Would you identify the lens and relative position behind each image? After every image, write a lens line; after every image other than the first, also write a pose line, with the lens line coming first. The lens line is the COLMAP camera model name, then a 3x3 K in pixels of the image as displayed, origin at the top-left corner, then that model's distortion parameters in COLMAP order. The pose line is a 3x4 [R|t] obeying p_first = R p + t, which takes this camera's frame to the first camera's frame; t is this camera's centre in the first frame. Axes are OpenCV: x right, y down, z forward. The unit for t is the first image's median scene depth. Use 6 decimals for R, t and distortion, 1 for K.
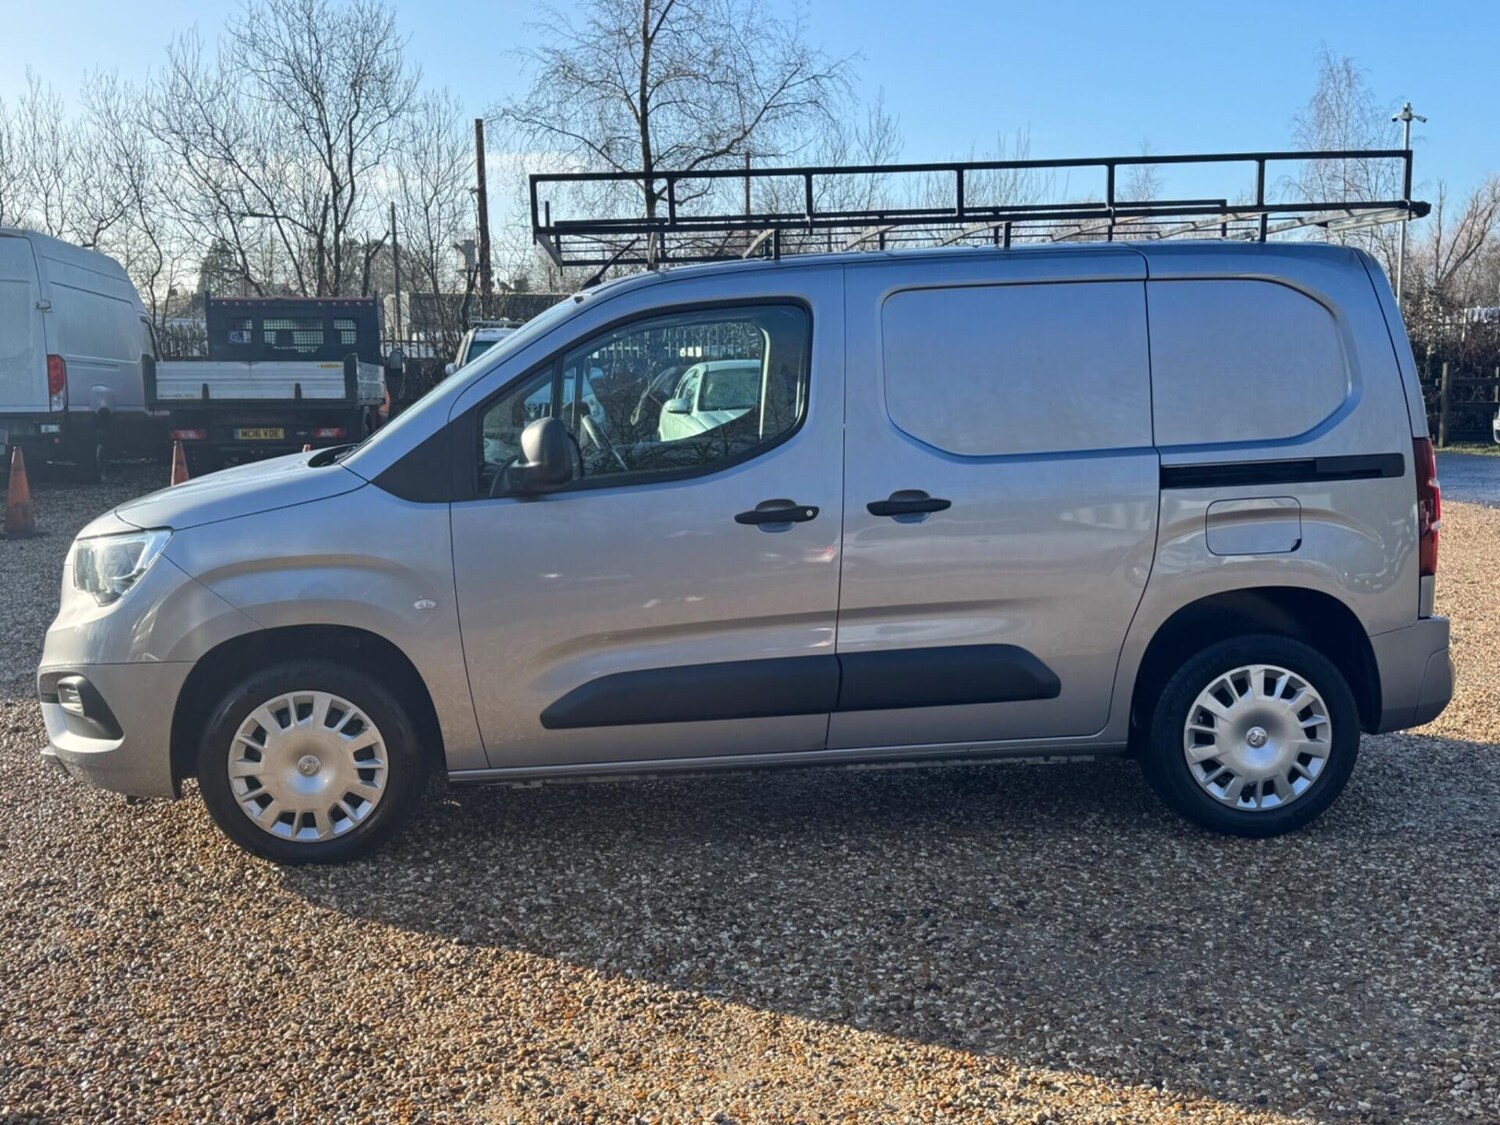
lens RADIAL K [[1545.6, 0, 750.0], [0, 1545.6, 562.5], [0, 0, 1]] dist [0.198218, -0.449525]
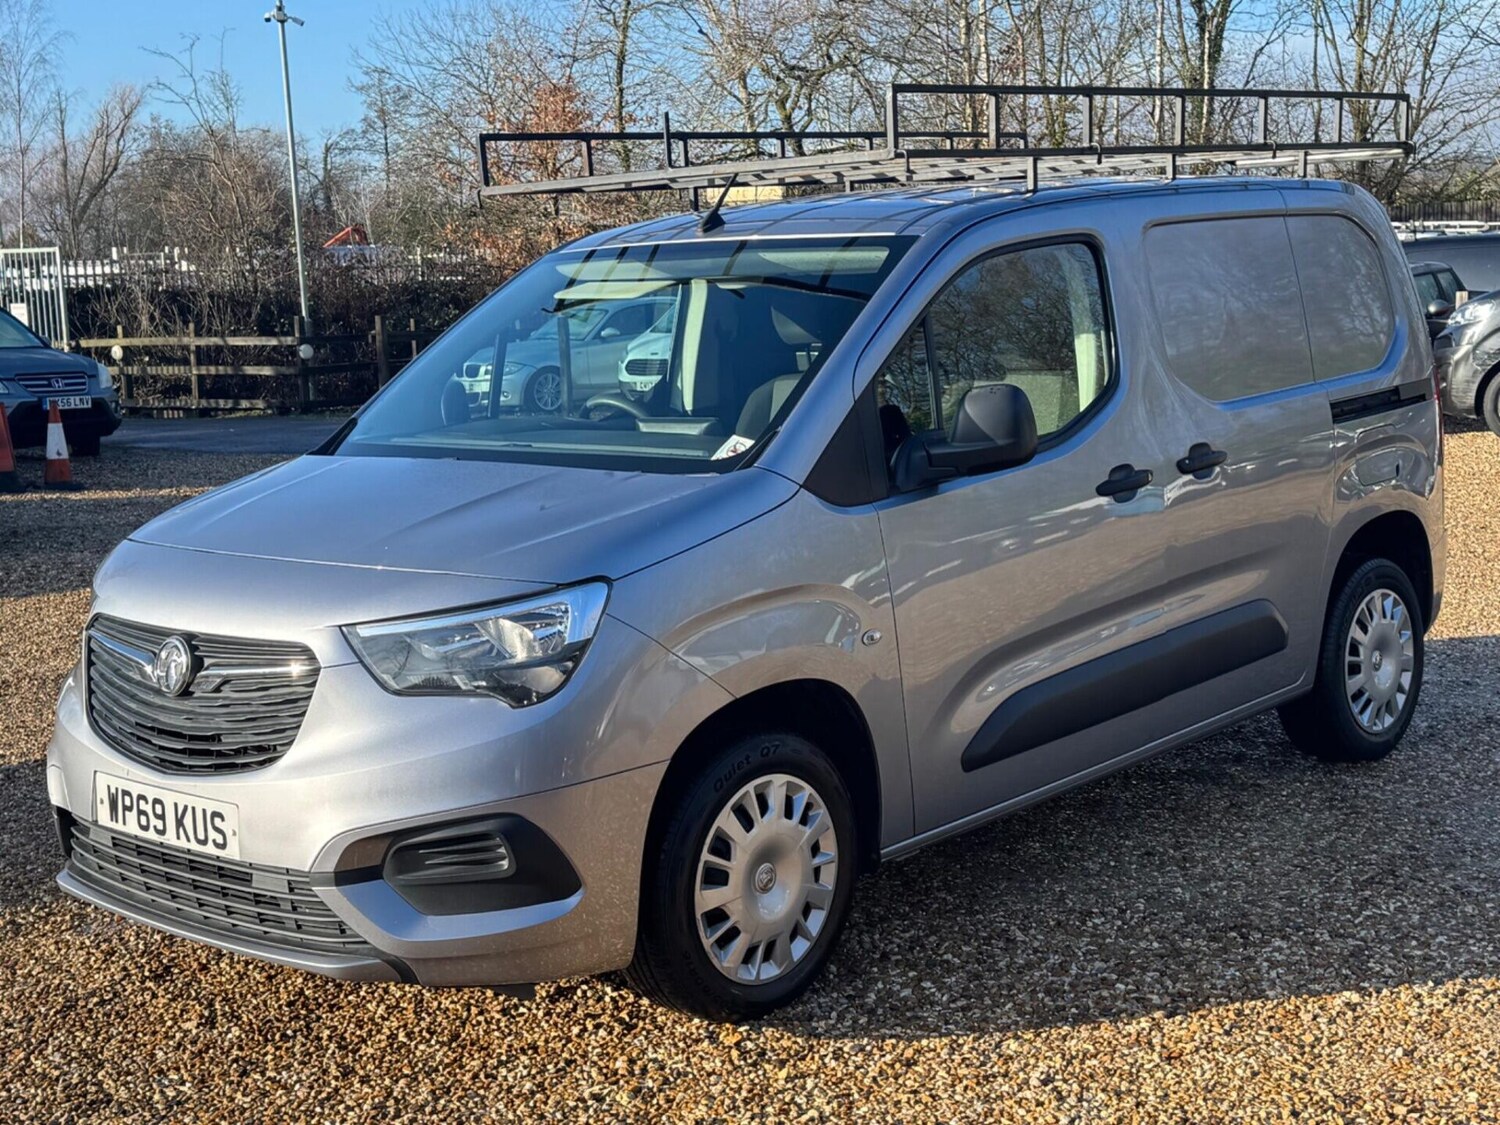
lens RADIAL K [[2031.5, 0, 750.0], [0, 2031.5, 562.5], [0, 0, 1]] dist [0.197529, -0.430222]
pose [[0.730687, -0.113325, 0.673241, -0.893409], [0.120079, 0.992087, 0.036669, -0.052046], [-0.672069, 0.054049, 0.738513, 0.281901]]
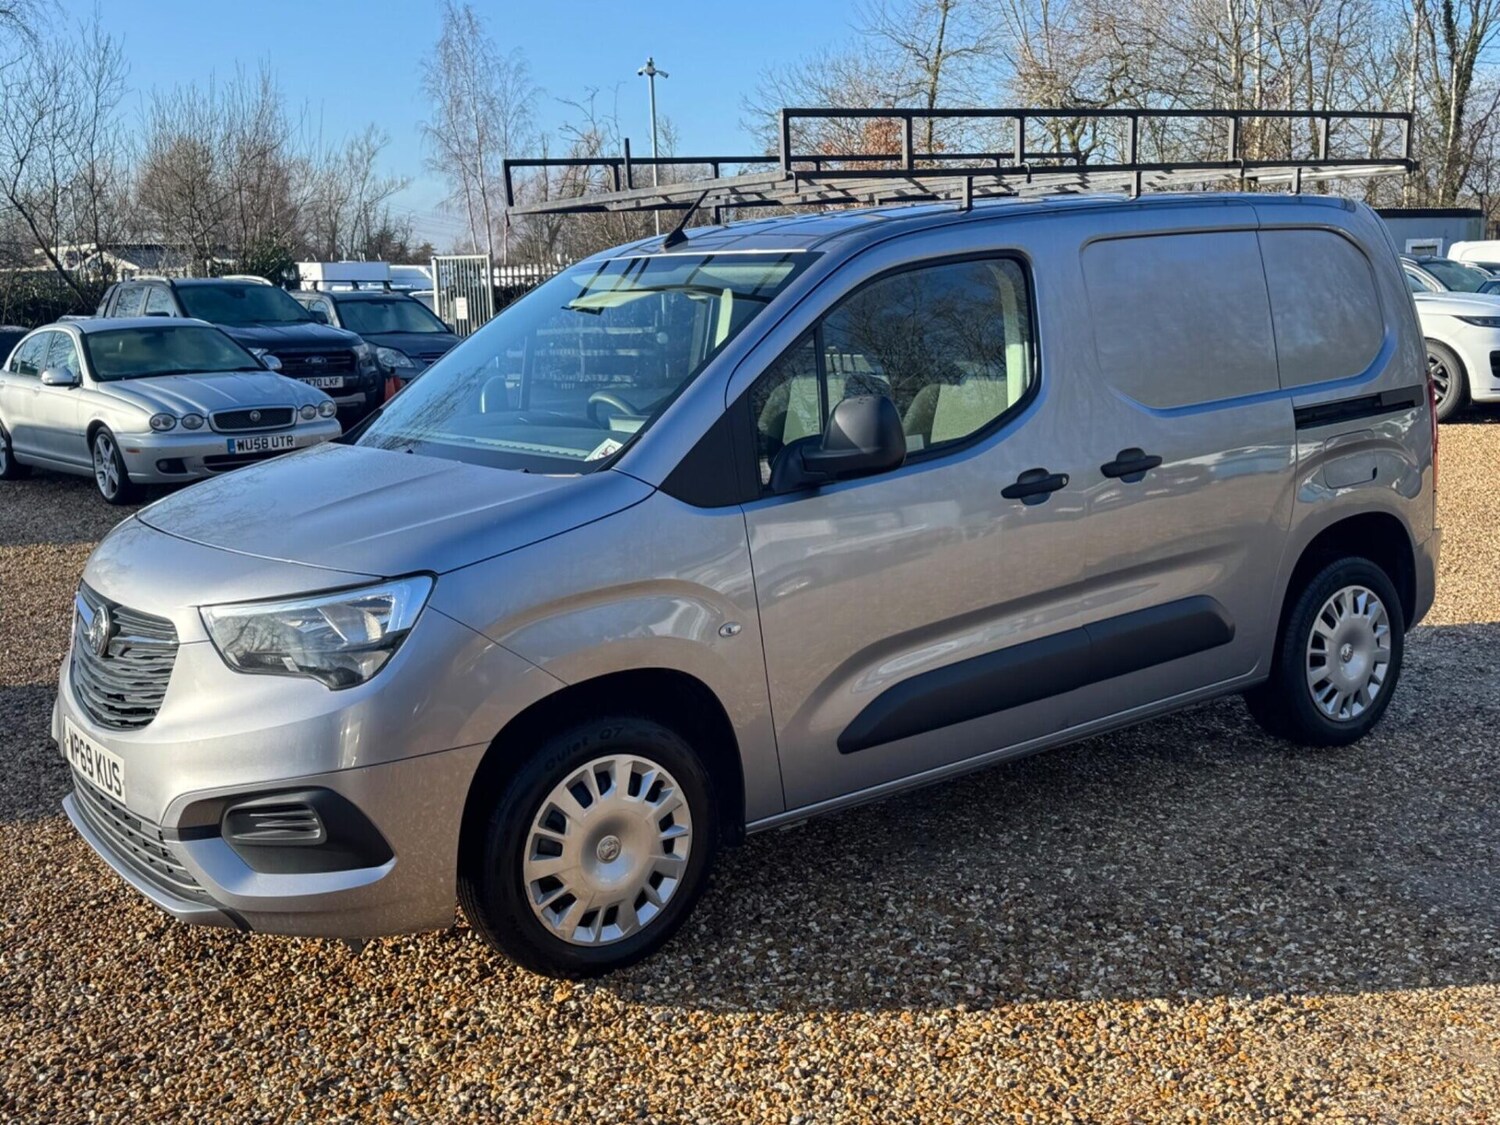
lens RADIAL K [[1586.9, 0, 750.0], [0, 1586.9, 562.5], [0, 0, 1]] dist [0.211992, -0.488013]
pose [[0.852151, -0.108726, 0.511876, -0.606497], [0.094195, 0.994070, 0.054335, -0.051763], [-0.514748, 0.001914, 0.857339, 0.257232]]
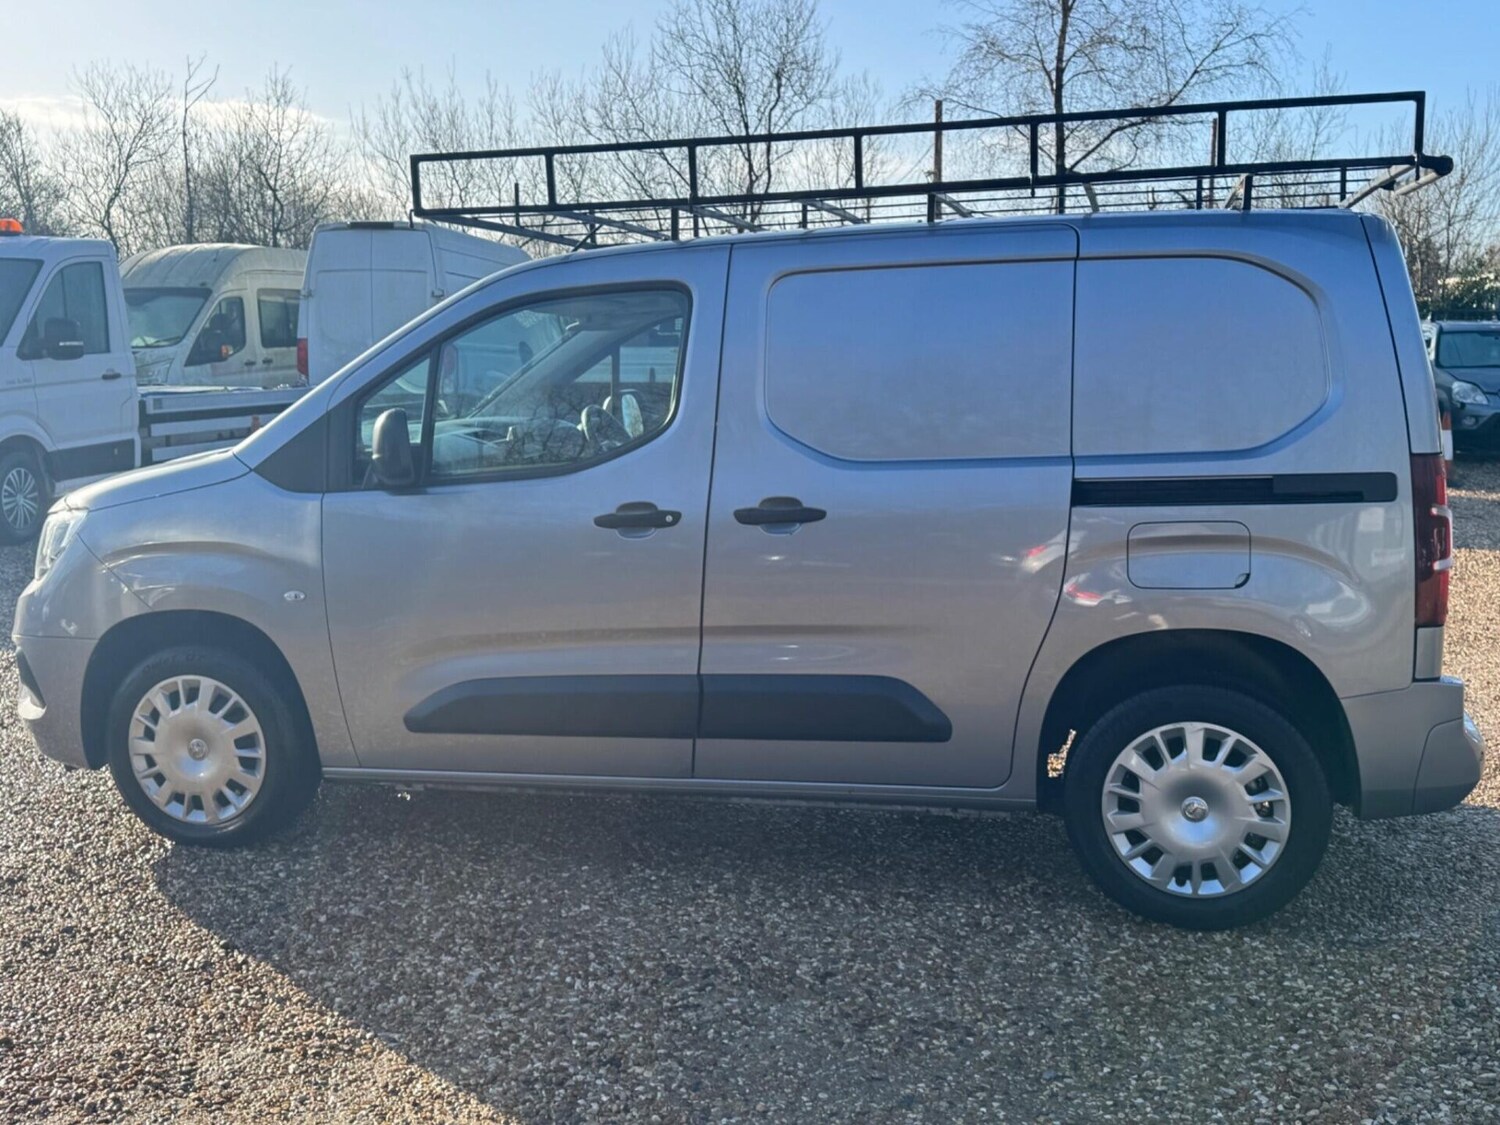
lens RADIAL K [[1545.6, 0, 750.0], [0, 1545.6, 562.5], [0, 0, 1]] dist [0.198218, -0.449525]
pose [[0.950726, 0.047629, -0.306351, 0.353000], [-0.044174, 0.998858, 0.018206, -0.024086], [0.306869, -0.003776, 0.951744, 0.141525]]
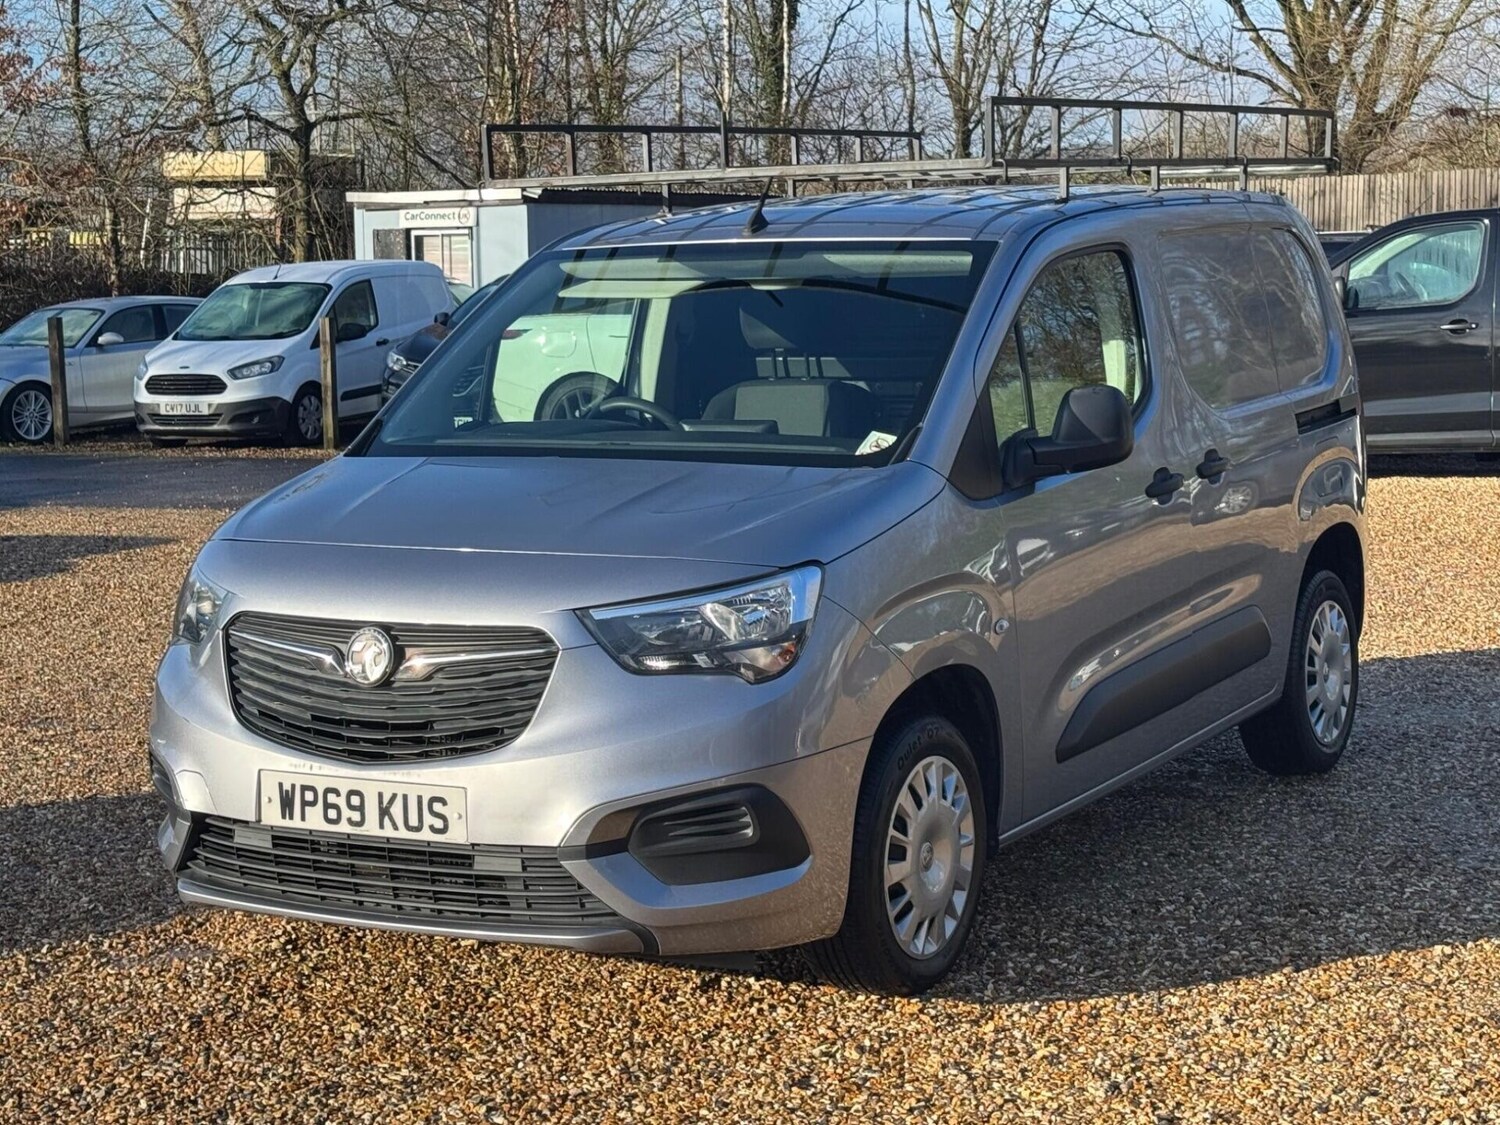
lens RADIAL K [[2660.8, 0, 750.0], [0, 2660.8, 562.5], [0, 0, 1]] dist [0.126063, -0.013445]
pose [[0.558757, -0.094277, 0.823956, -1.351082], [0.123001, 0.991950, 0.030087, -0.060334], [-0.820160, 0.084535, 0.565855, 0.316950]]
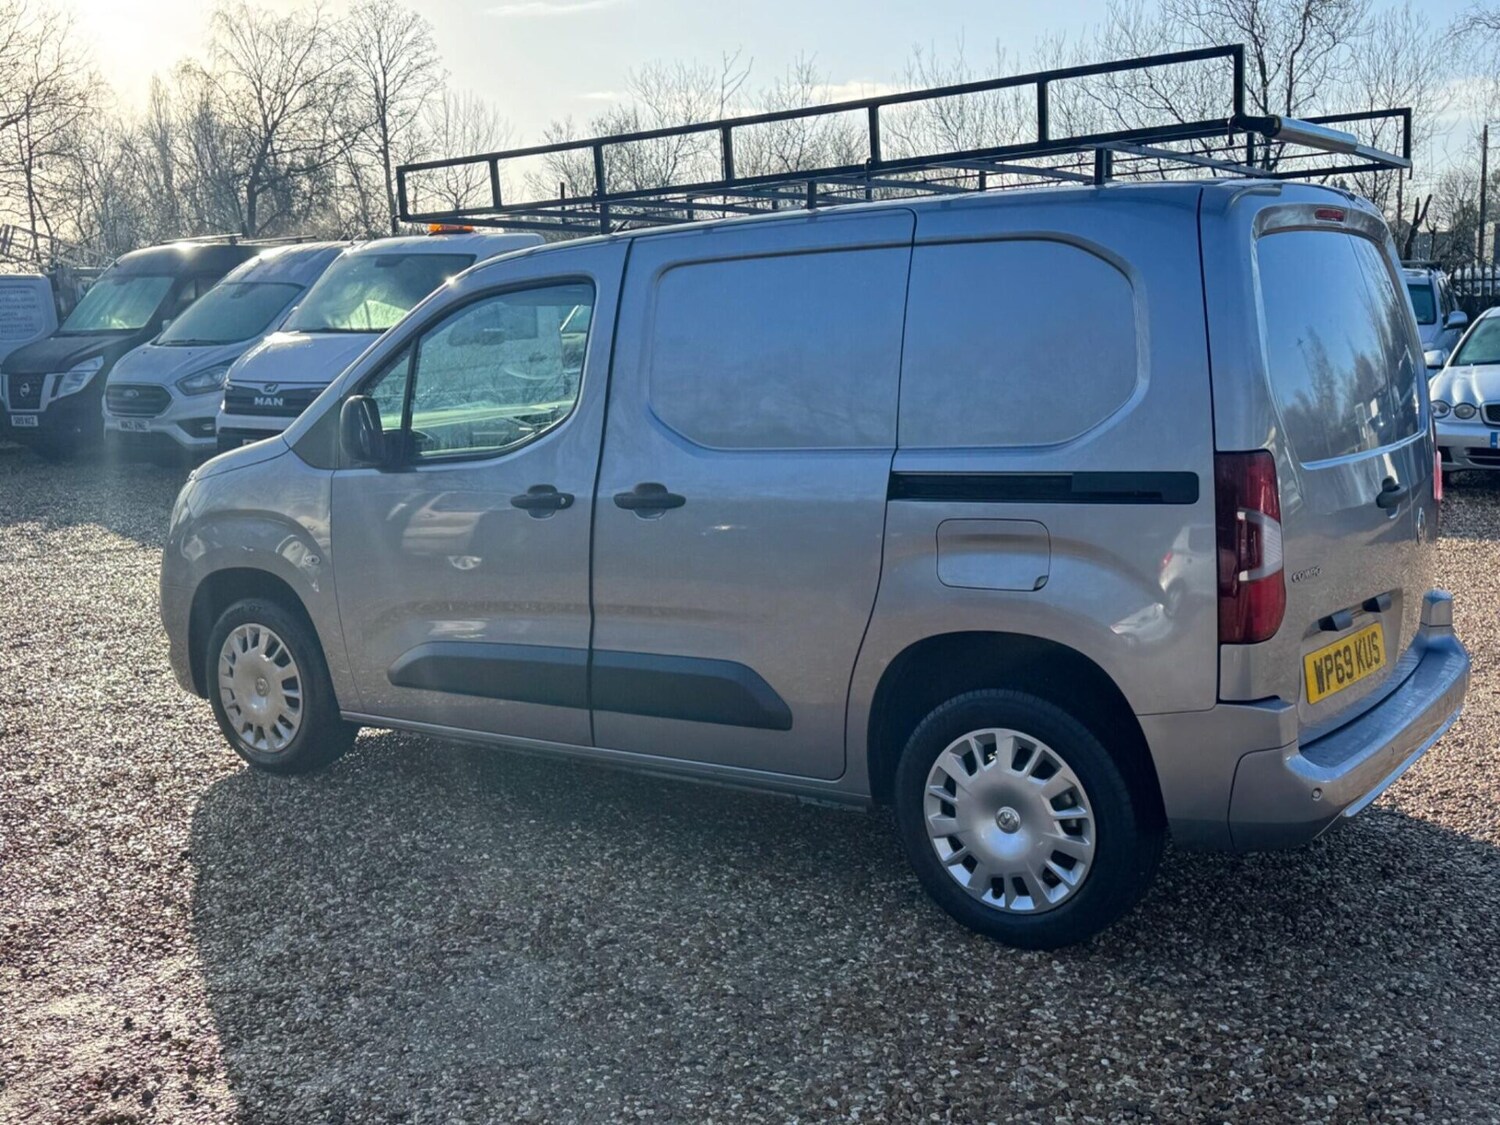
lens RADIAL K [[1545.6, 0, 750.0], [0, 1545.6, 562.5], [0, 0, 1]] dist [0.198218, -0.449525]
pose [[0.770131, 0.089848, -0.631526, 0.720514], [-0.066693, 0.995946, 0.060363, -0.058032], [0.634389, -0.004369, 0.773001, 0.314228]]
